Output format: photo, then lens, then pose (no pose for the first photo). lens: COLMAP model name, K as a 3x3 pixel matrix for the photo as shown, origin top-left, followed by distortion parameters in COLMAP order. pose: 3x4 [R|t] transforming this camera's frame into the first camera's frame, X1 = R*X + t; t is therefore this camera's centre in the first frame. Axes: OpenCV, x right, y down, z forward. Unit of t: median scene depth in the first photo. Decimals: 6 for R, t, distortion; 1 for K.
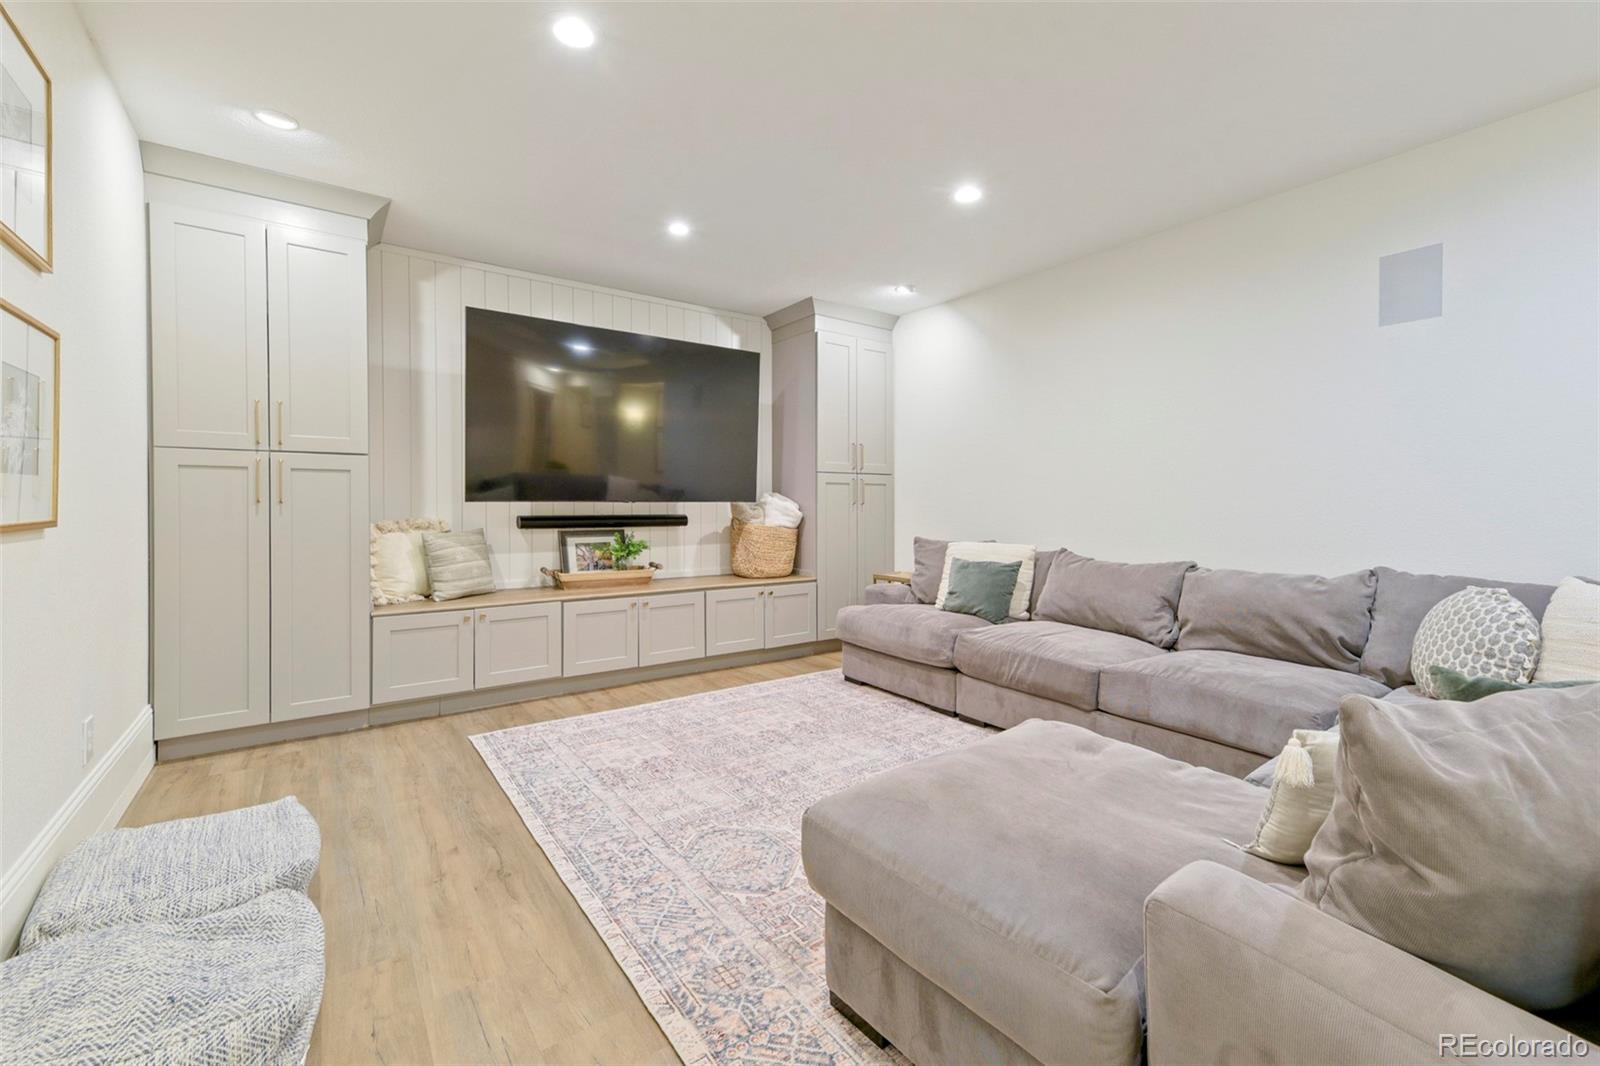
lens RADIAL K [[653.7, 0, 805.7], [0, 653.7, 515.4], [0, 0, 1]] dist [0.014579, -0.001829]
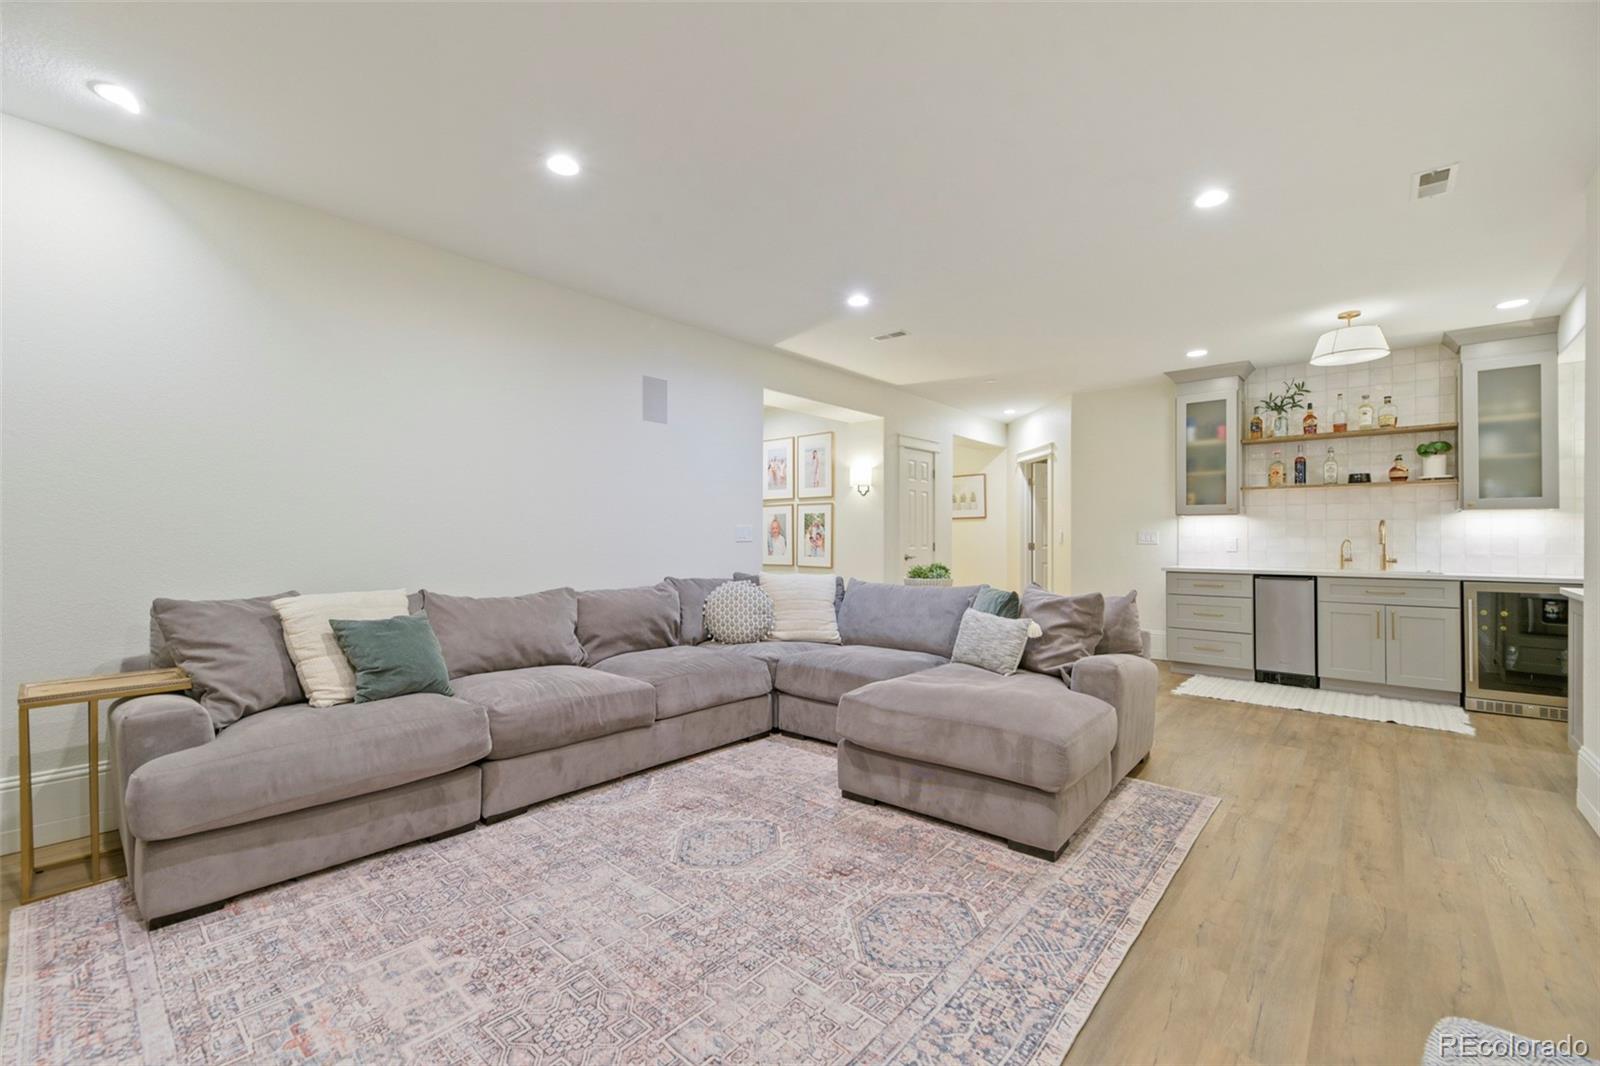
lens RADIAL K [[653.7, 0, 808.1], [0, 653.7, 537.2], [0, 0, 1]] dist [0.014579, -0.001829]
pose [[-0.209036, -0.002360, 0.977905, -0.700194], [0.009068, 0.999949, 0.004352, -0.019415], [-0.977866, 0.009778, -0.209004, 0.974238]]
